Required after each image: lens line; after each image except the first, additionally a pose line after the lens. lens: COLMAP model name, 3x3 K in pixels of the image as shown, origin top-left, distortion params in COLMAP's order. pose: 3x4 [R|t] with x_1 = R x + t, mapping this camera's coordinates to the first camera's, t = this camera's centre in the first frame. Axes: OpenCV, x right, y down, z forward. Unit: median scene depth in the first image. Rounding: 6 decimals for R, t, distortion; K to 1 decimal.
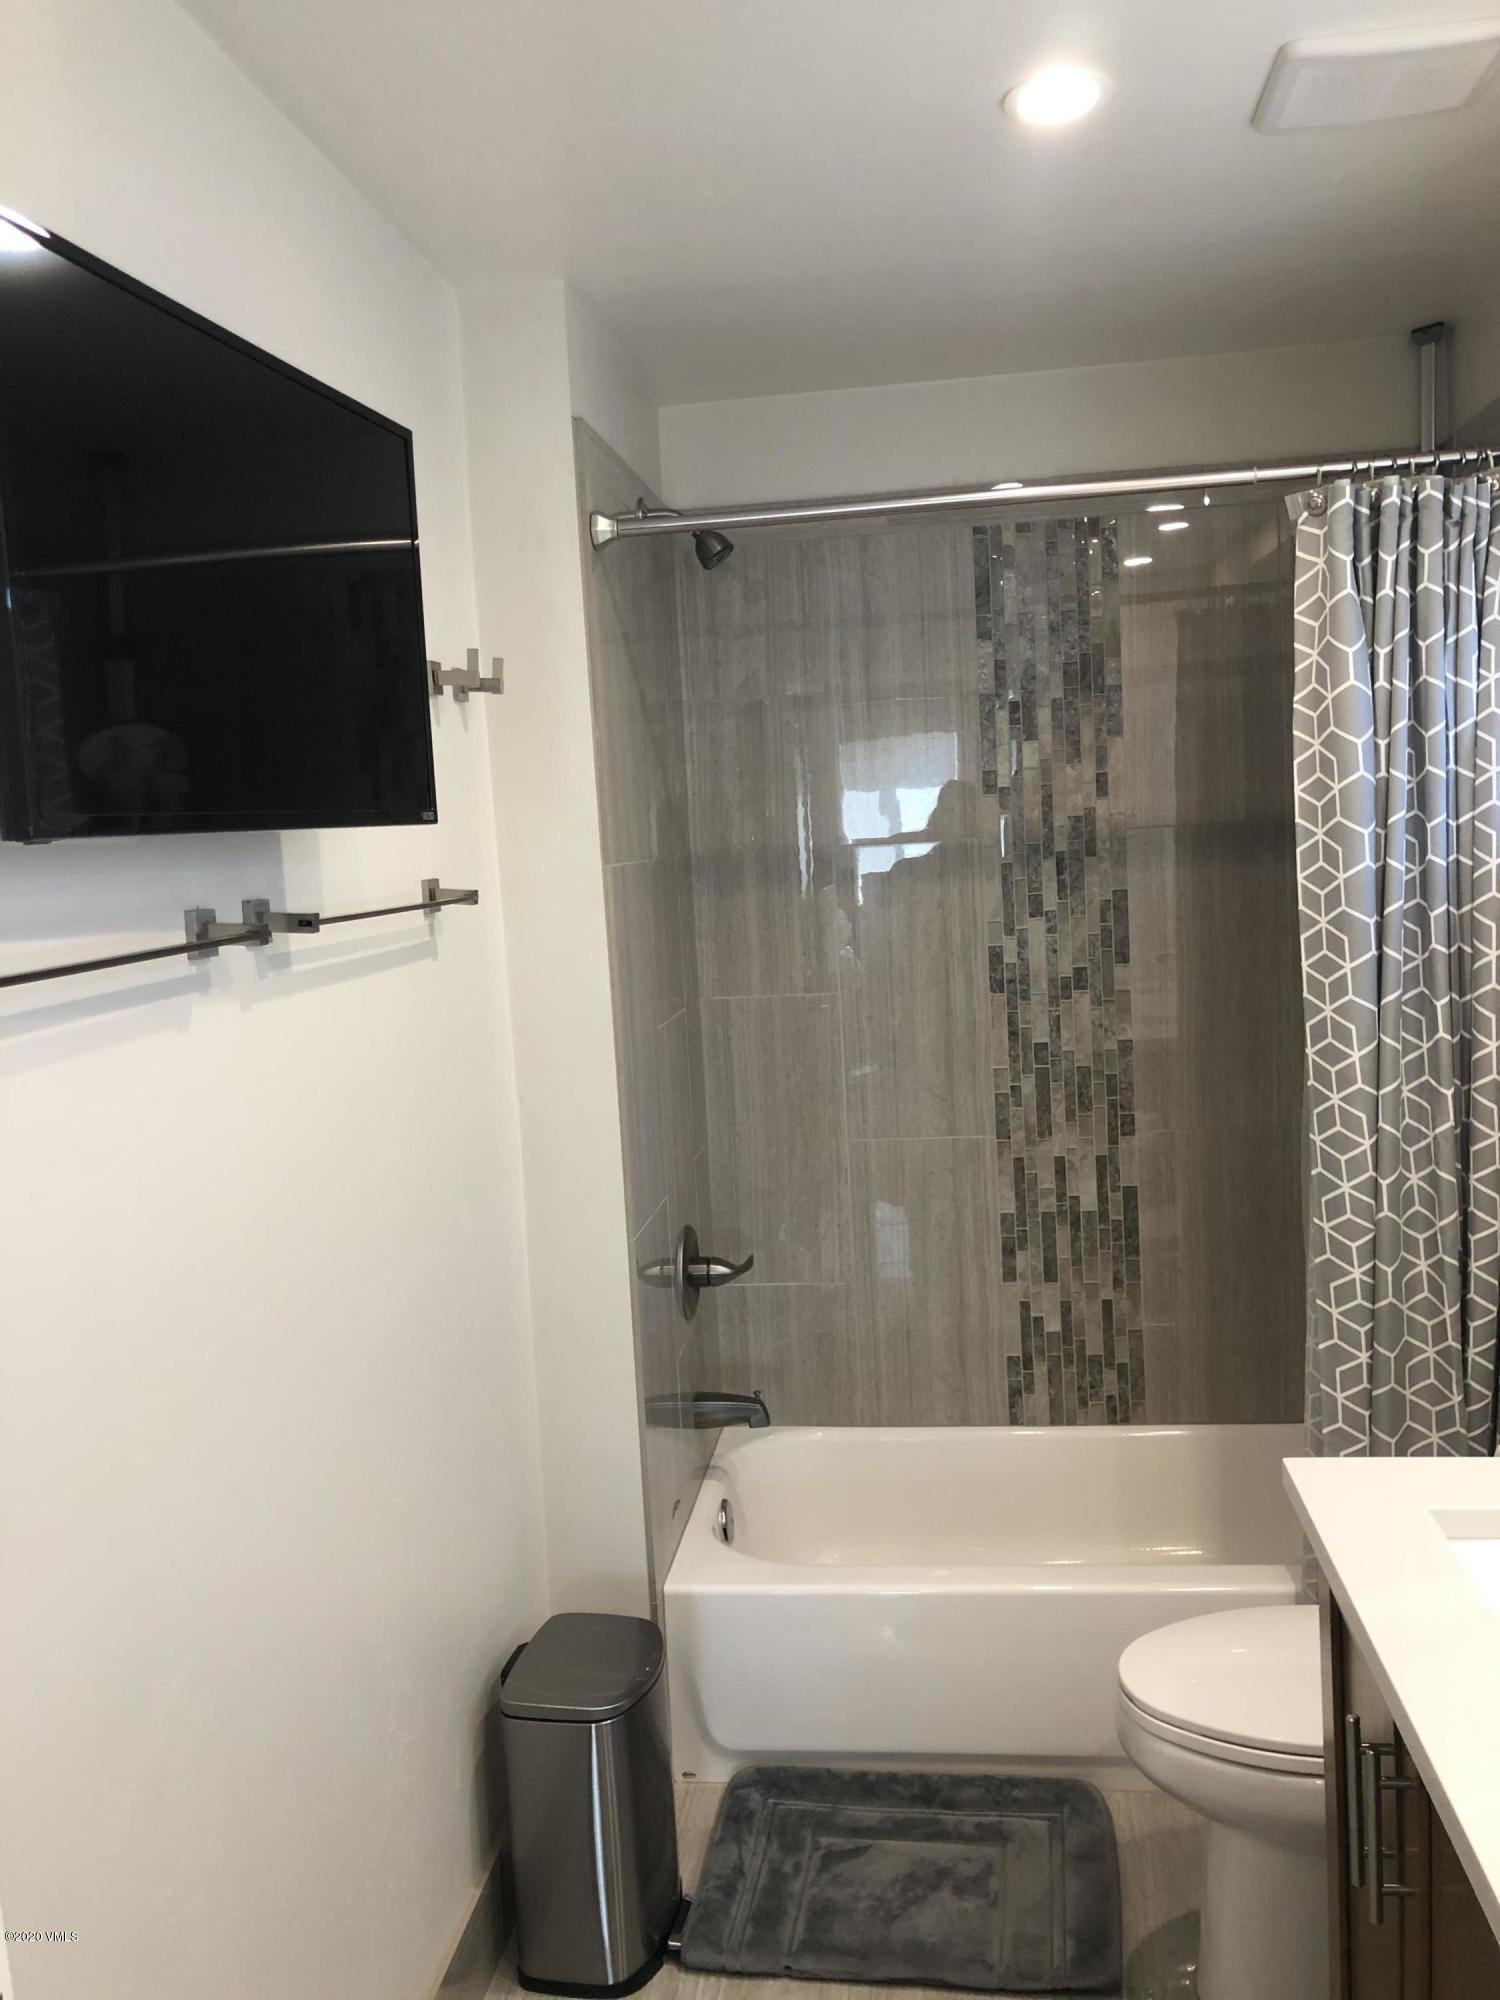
lens RADIAL K [[1631.7, 0, 753.0], [0, 1631.7, 1013.5], [0, 0, 1]] dist [0.013287, 0.009520]
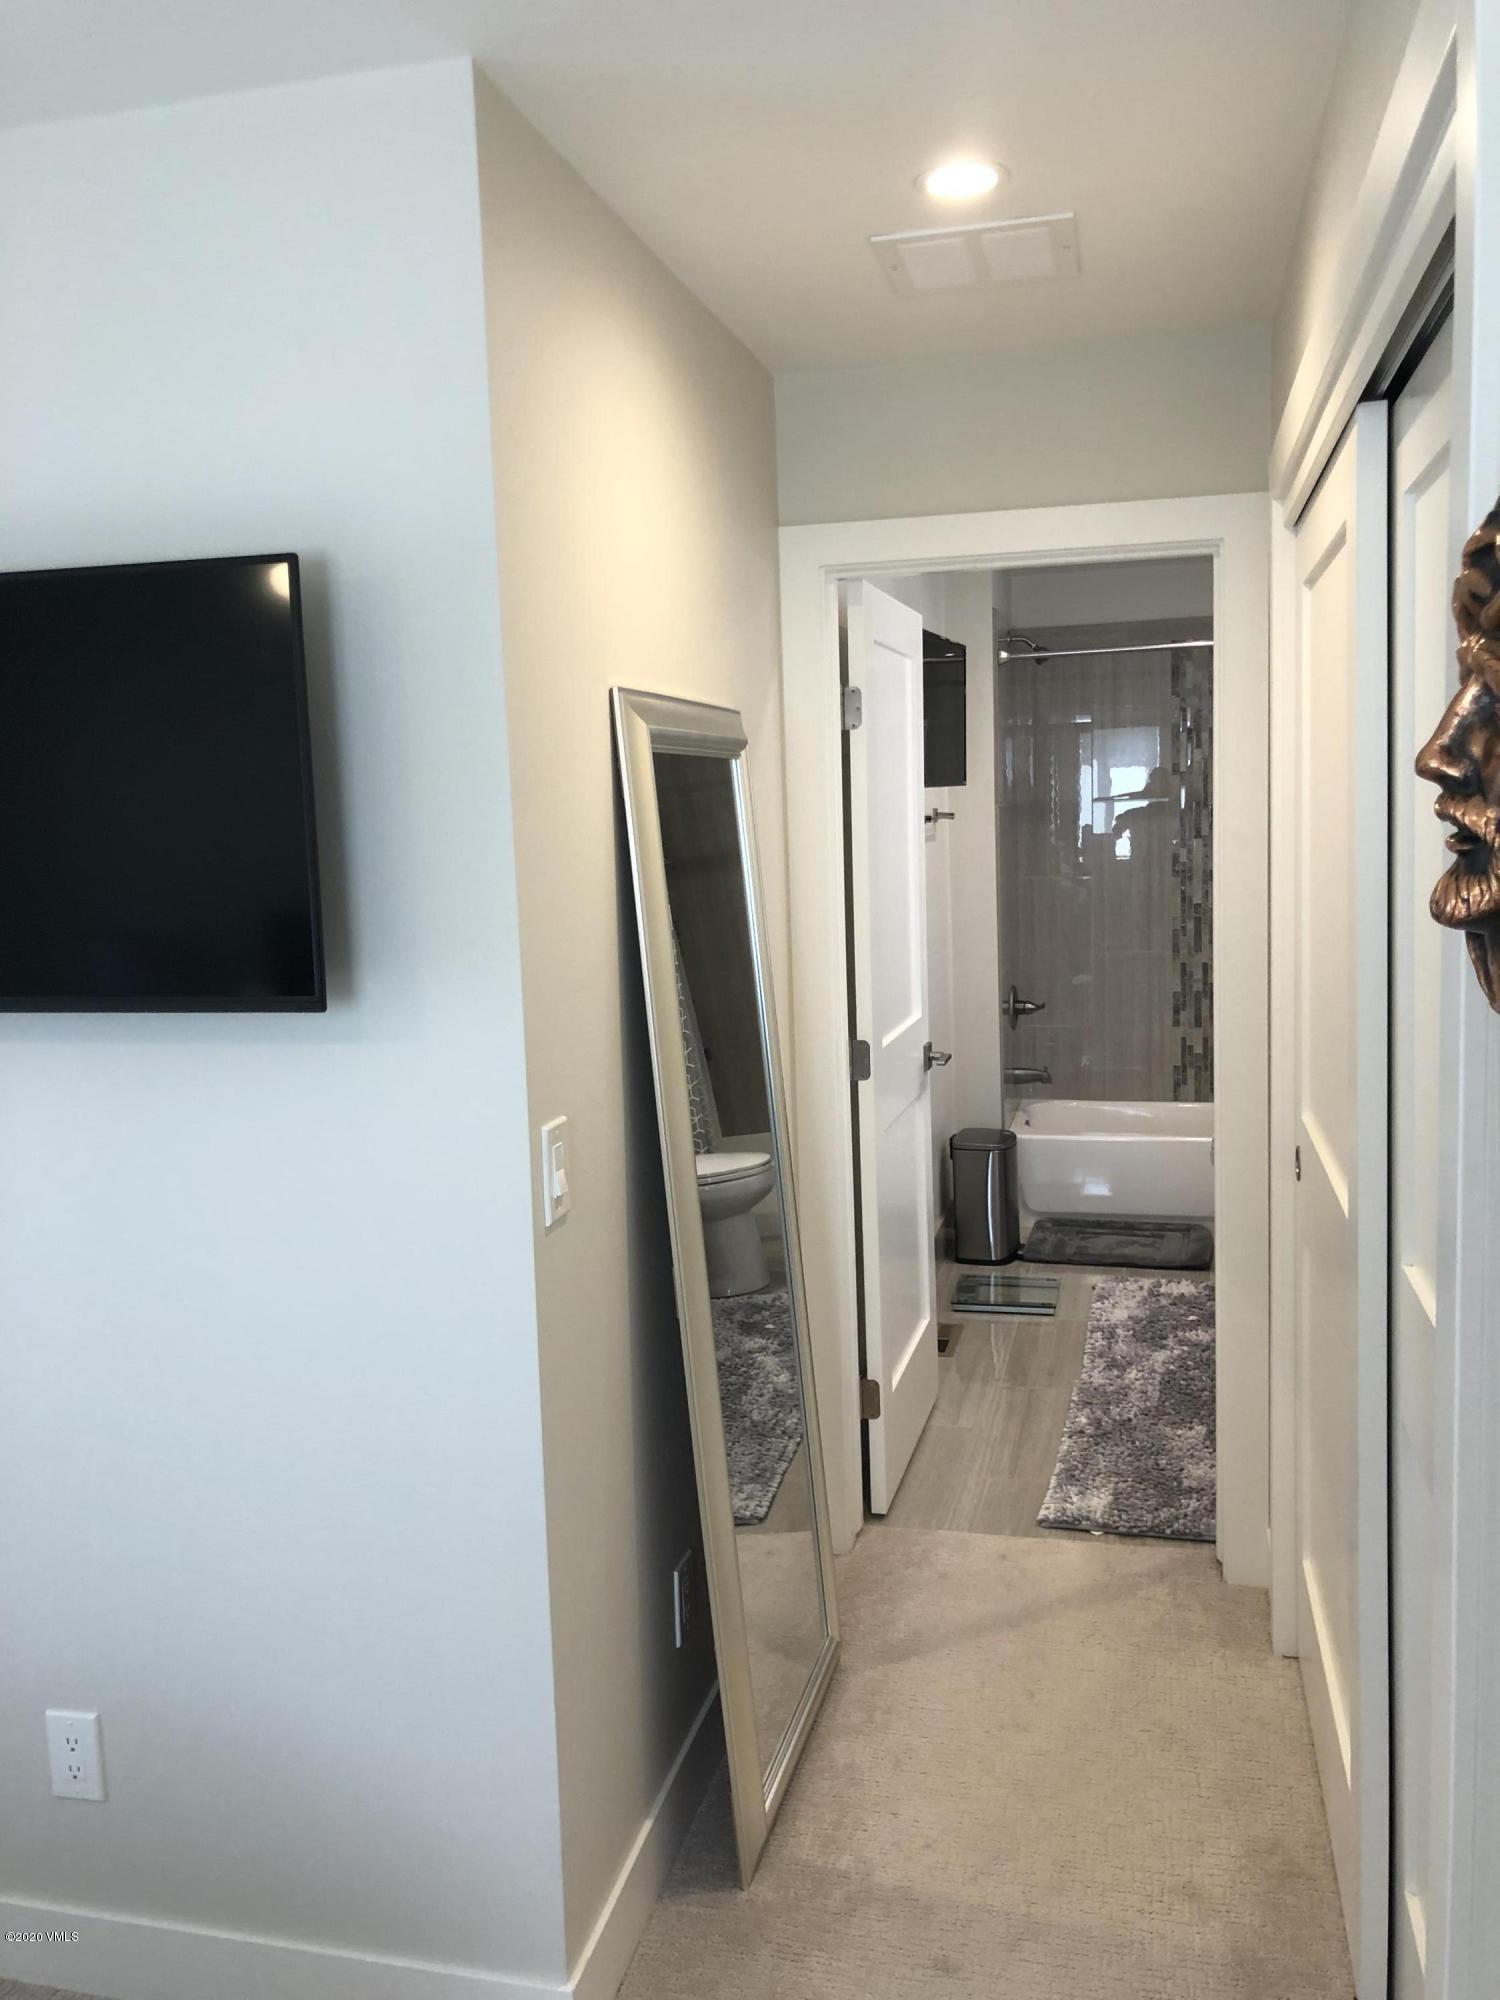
lens RADIAL K [[1631.7, 0, 740.0], [0, 1631.7, 983.4], [0, 0, 1]] dist [0.013287, 0.009520]
pose [[0.992256, 0.037069, -0.118545, -0.129489], [-0.036022, 0.999291, 0.010960, 0.111215], [0.118868, -0.006605, 0.992888, -0.991242]]
